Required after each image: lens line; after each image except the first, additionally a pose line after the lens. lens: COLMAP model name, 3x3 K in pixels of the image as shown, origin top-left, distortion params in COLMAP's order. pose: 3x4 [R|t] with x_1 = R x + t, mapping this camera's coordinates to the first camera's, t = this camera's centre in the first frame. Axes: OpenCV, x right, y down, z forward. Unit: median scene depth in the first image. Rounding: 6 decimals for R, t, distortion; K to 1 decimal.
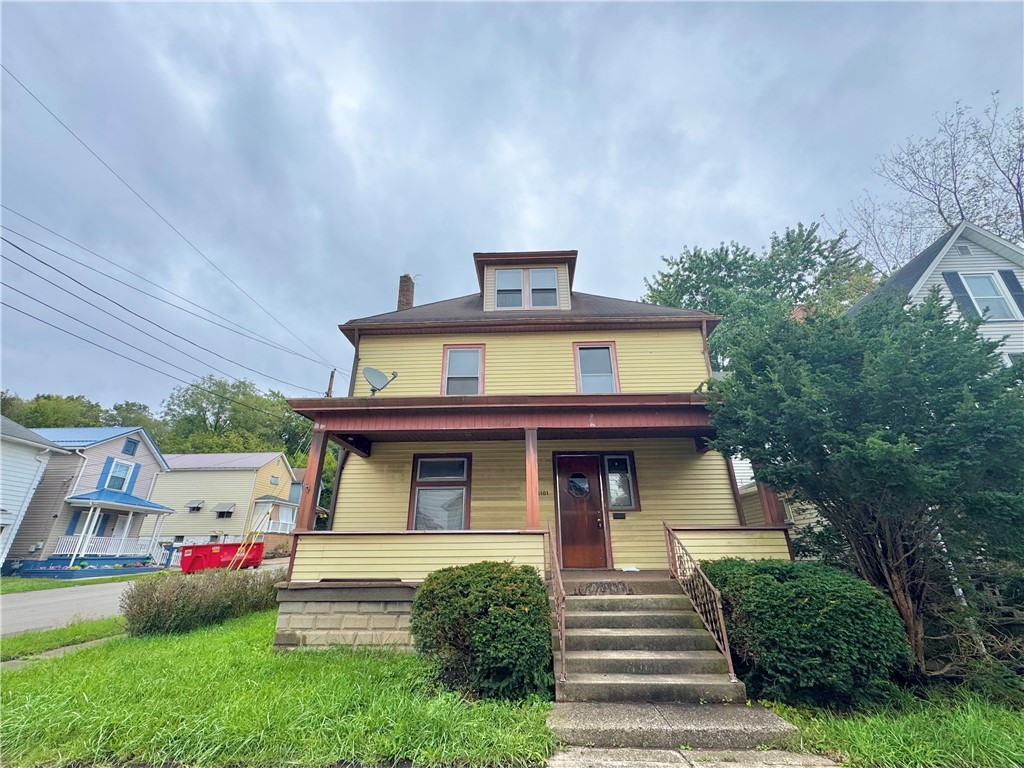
lens RADIAL K [[411.3, 0, 510.8], [0, 411.3, 382.1], [0, 0, 1]] dist [-0.004116, -0.000345]
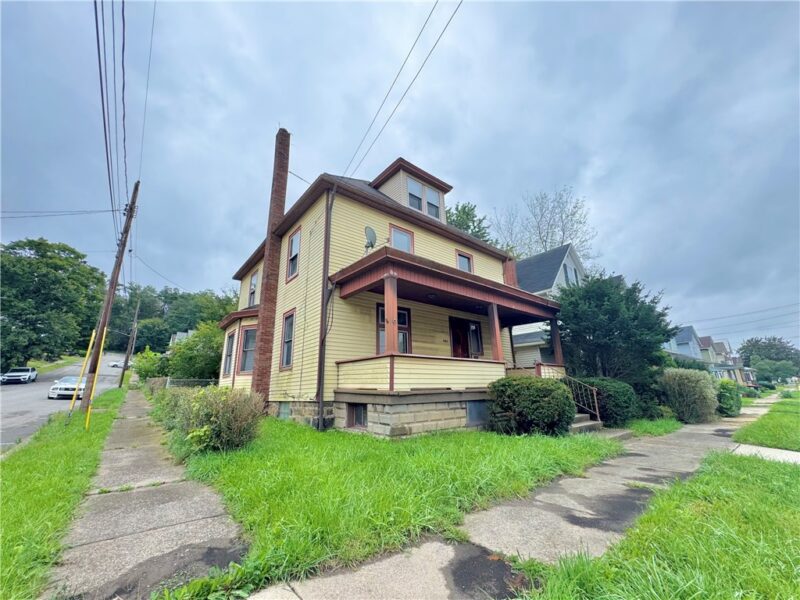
lens RADIAL K [[321.4, 0, 398.0], [0, 321.4, 299.1], [0, 0, 1]] dist [-0.004116, -0.000345]
pose [[0.753977, 0.172334, 0.633893, -1.213937], [-0.242942, 0.969710, 0.025333, 0.178906], [-0.610326, -0.173100, 0.773006, 0.261279]]
